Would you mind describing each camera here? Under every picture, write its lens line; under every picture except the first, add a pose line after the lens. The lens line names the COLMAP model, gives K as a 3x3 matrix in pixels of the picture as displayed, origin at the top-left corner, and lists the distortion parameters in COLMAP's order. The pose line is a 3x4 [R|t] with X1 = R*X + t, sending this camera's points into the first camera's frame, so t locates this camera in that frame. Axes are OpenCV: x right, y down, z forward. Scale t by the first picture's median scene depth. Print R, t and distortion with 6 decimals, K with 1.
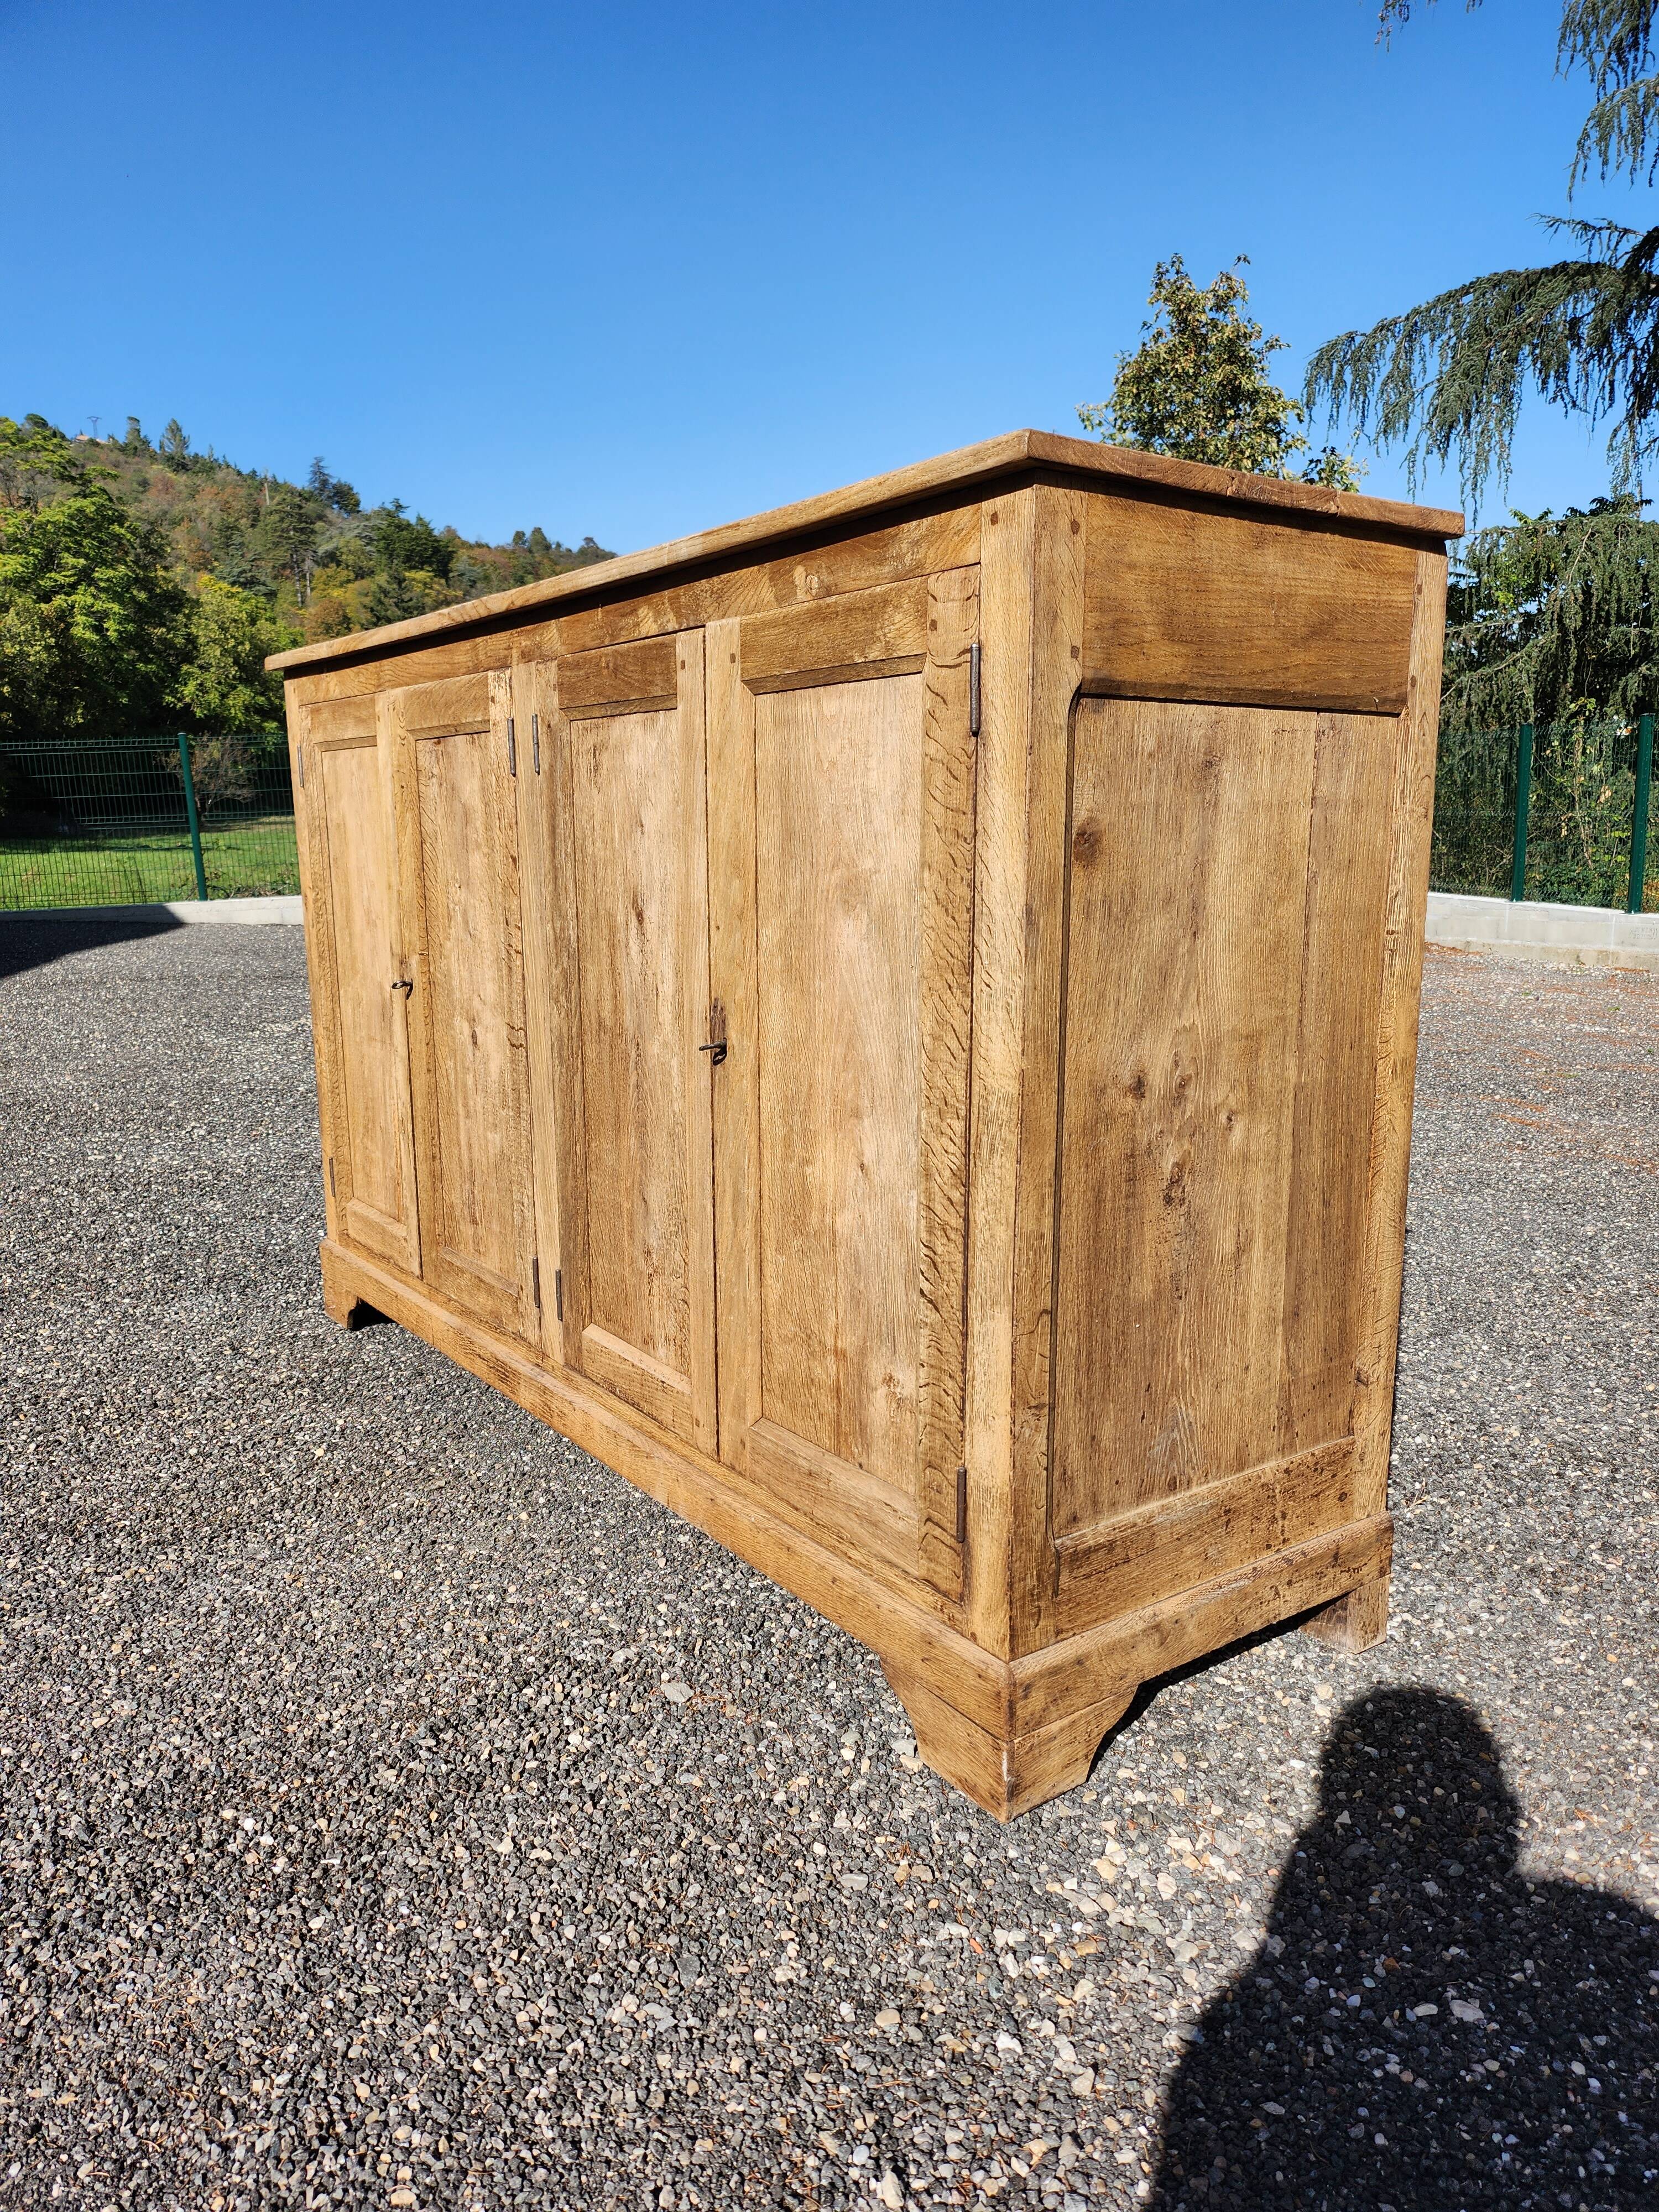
lens RADIAL K [[1573.0, 0, 838.2], [0, 1573.0, 1134.7], [0, 0, 1]] dist [0.022552, -0.034308]
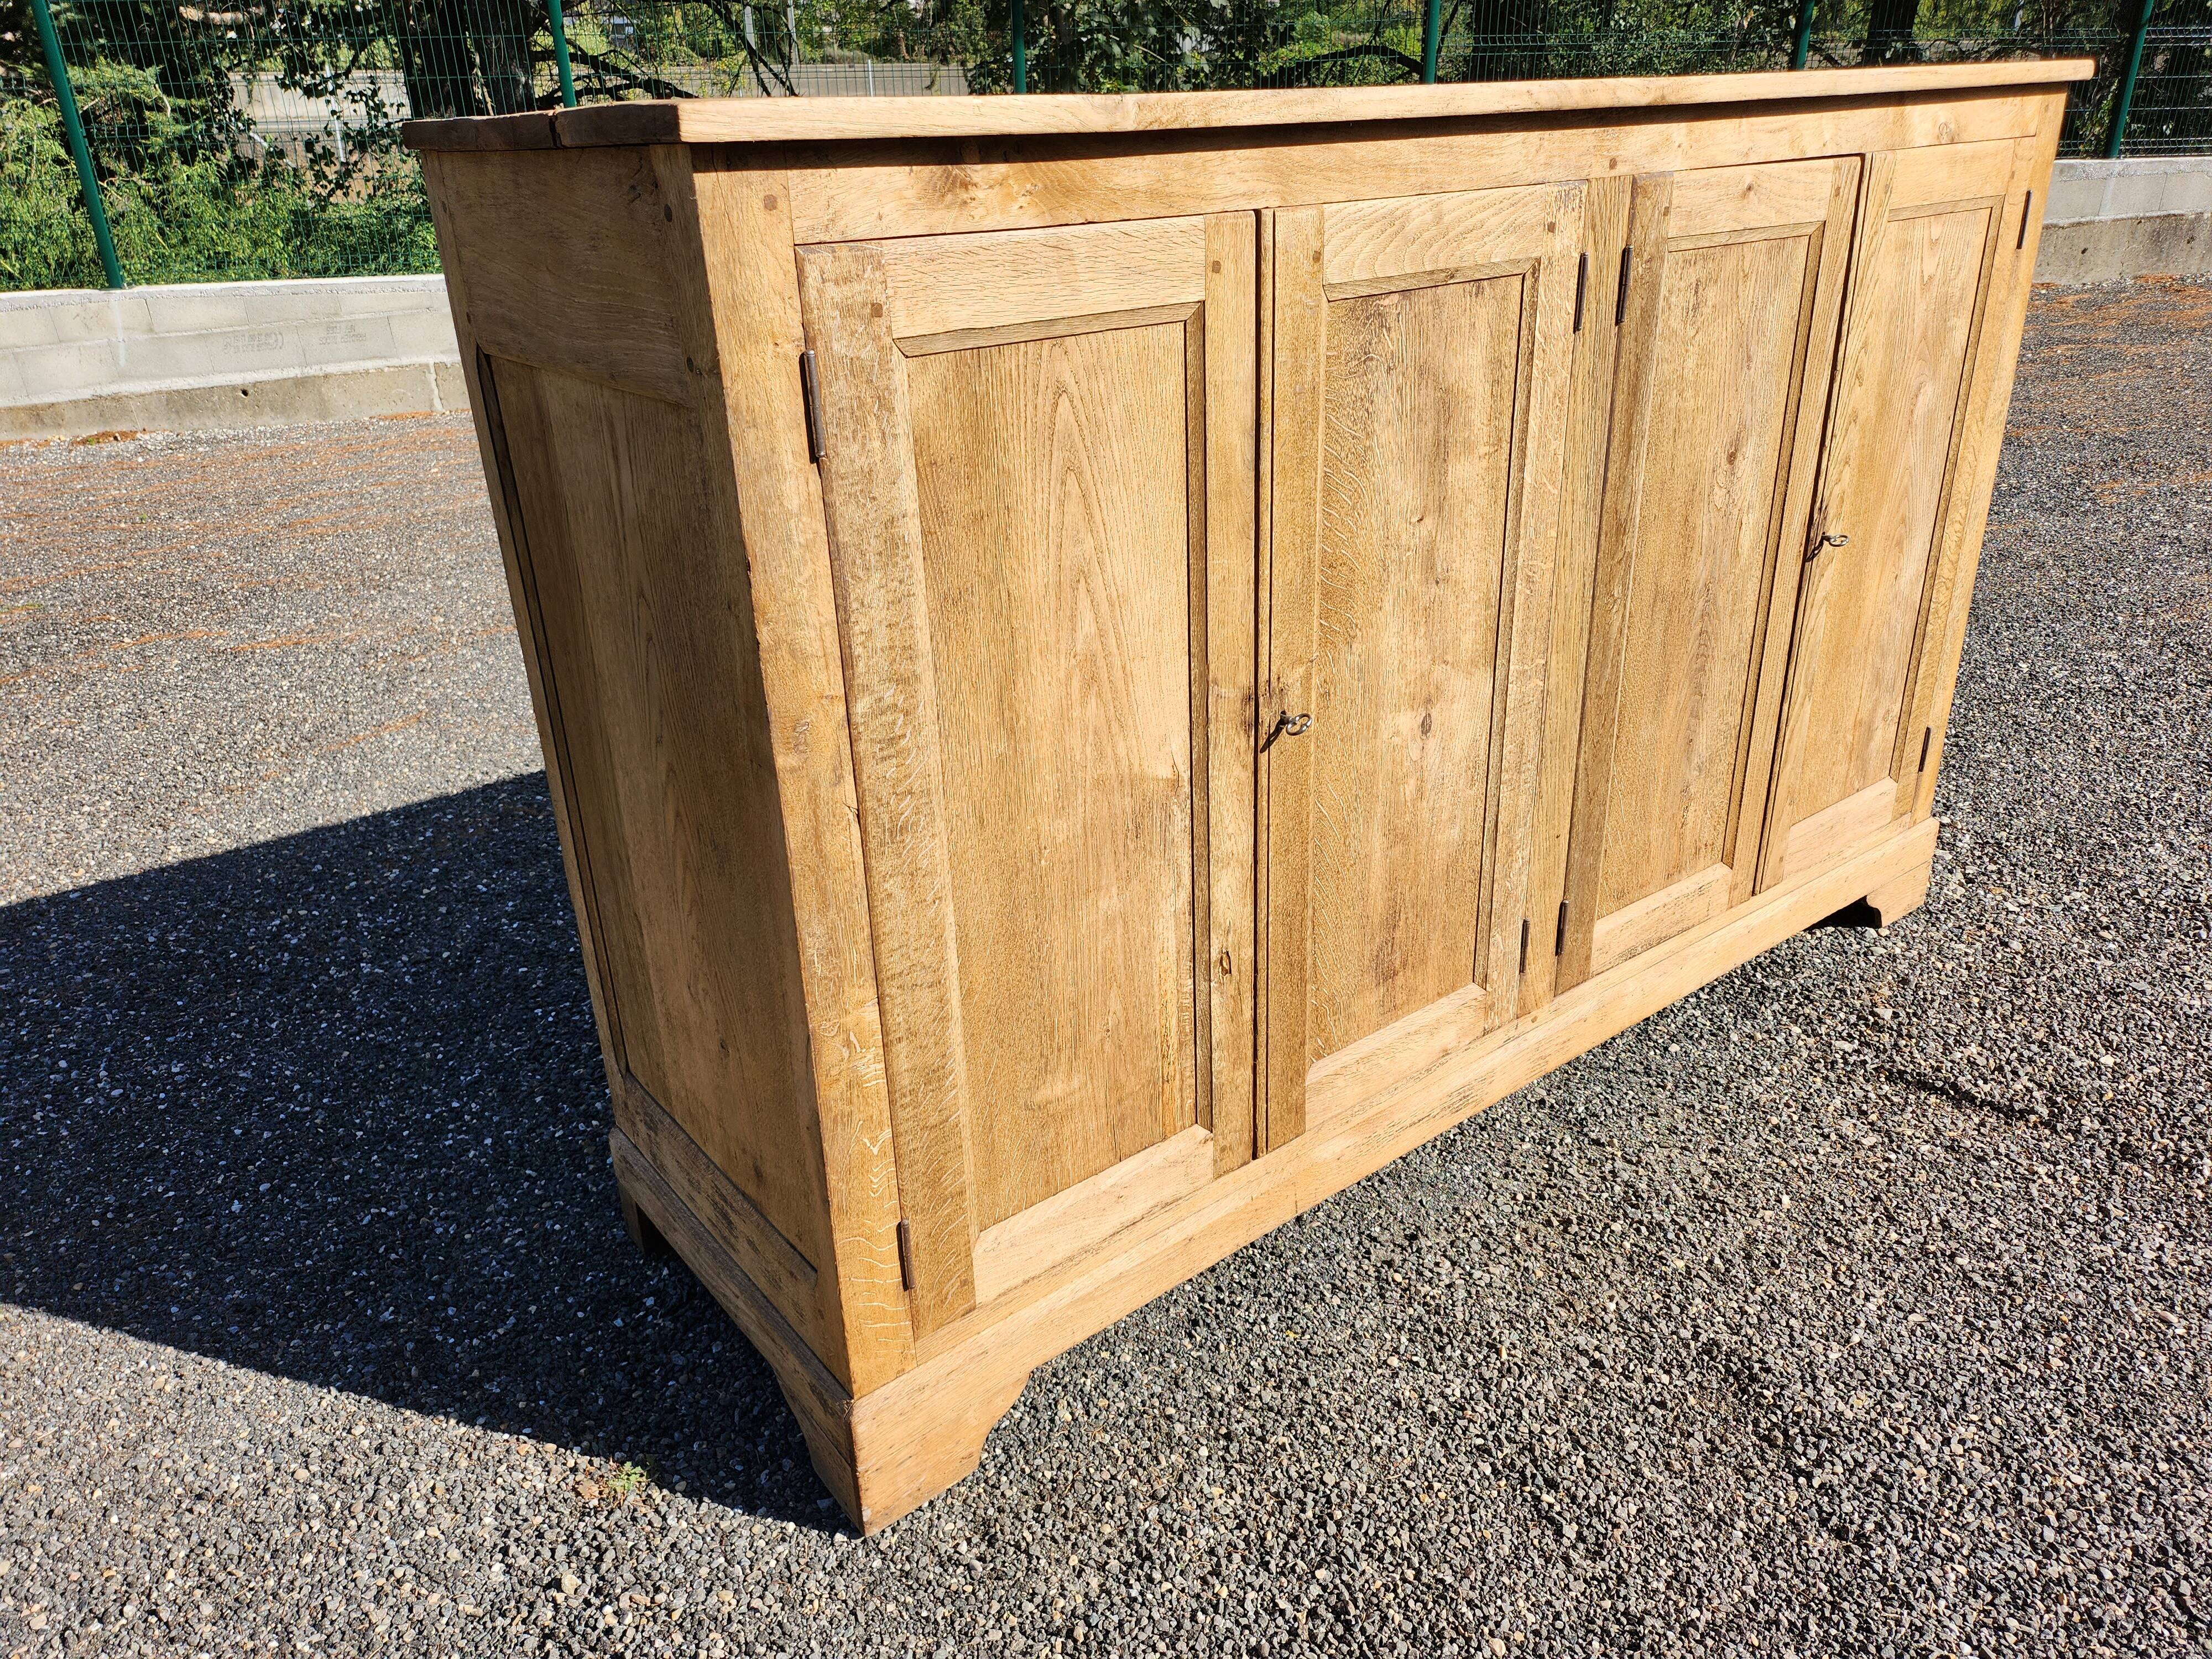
lens RADIAL K [[1549.8, 0, 1118.9], [0, 1549.8, 848.5], [0, 0, 1]] dist [0.076049, -0.092184]
pose [[-0.038821, -0.411922, 0.910392, -1.115620], [0.227824, 0.883434, 0.409439, -0.416053], [-0.972928, 0.223304, 0.059550, 1.387575]]
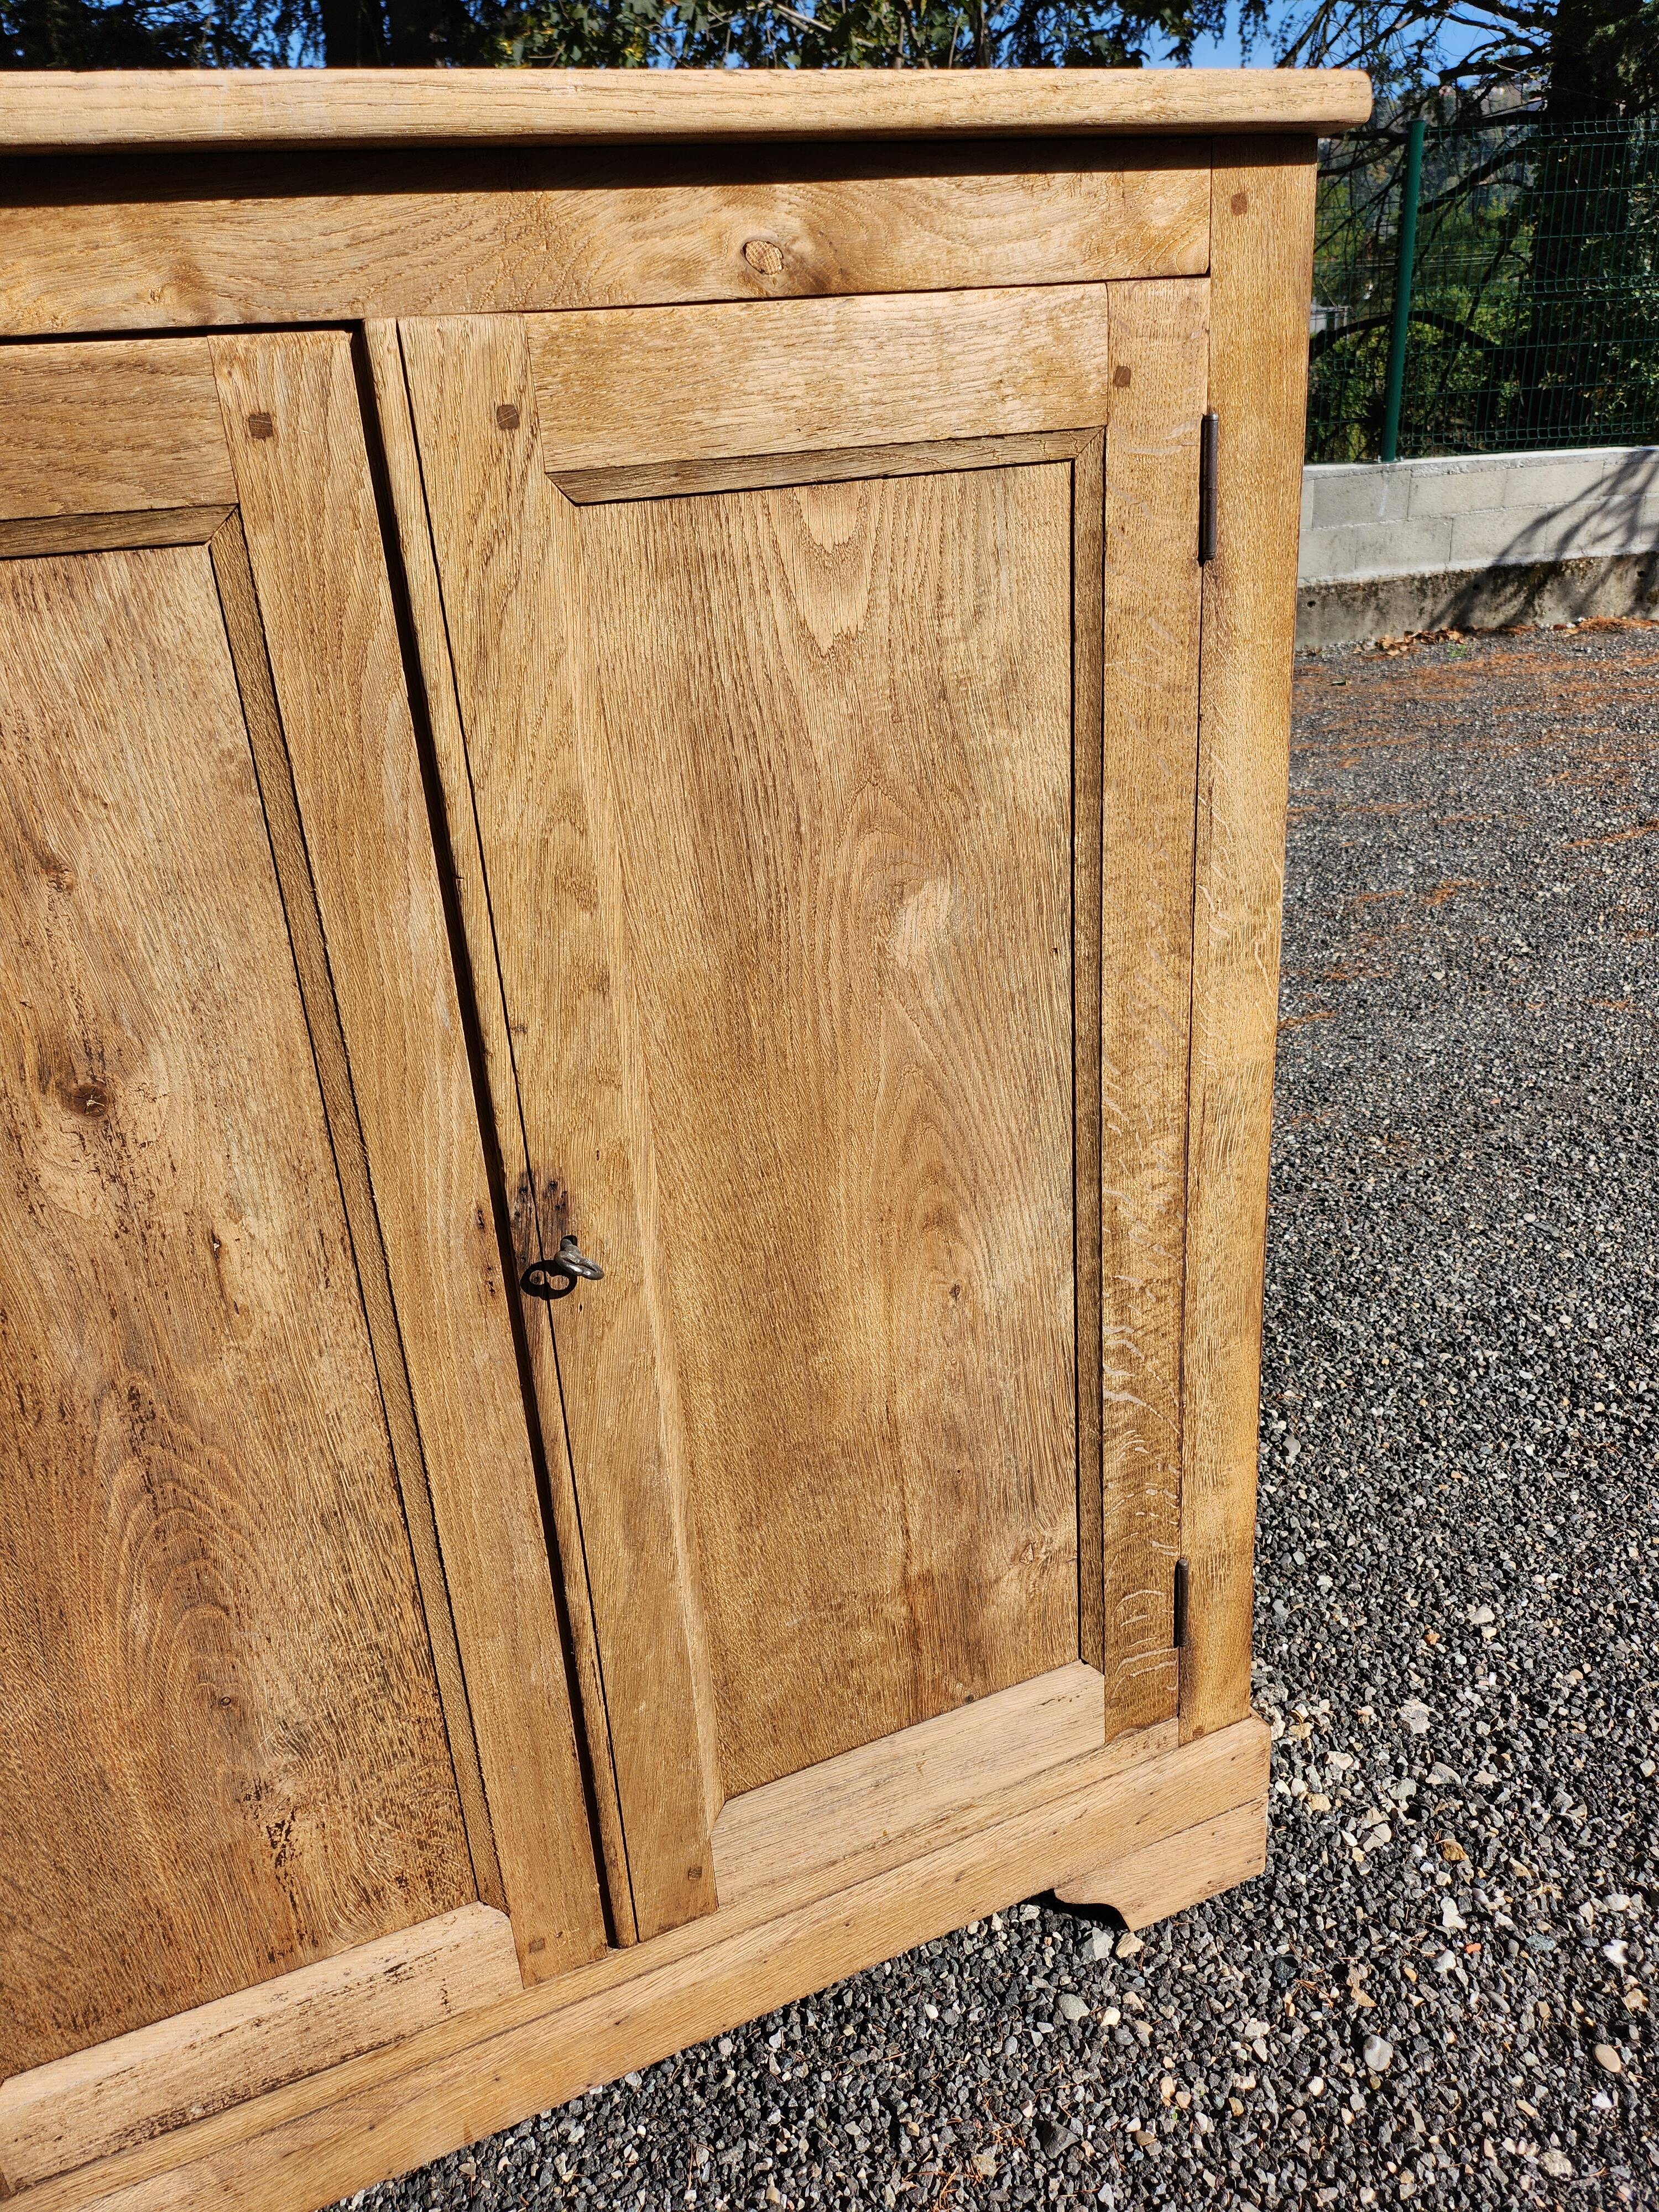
lens RADIAL K [[1566.6, 0, 807.6], [0, 1566.6, 1093.8], [0, 0, 1]] dist [0.050900, -0.062794]
pose [[0.216007, -0.376692, 0.900802, -0.442794], [0.255884, 0.912177, 0.320089, -0.222155], [-0.942266, 0.161359, 0.293426, 0.731244]]
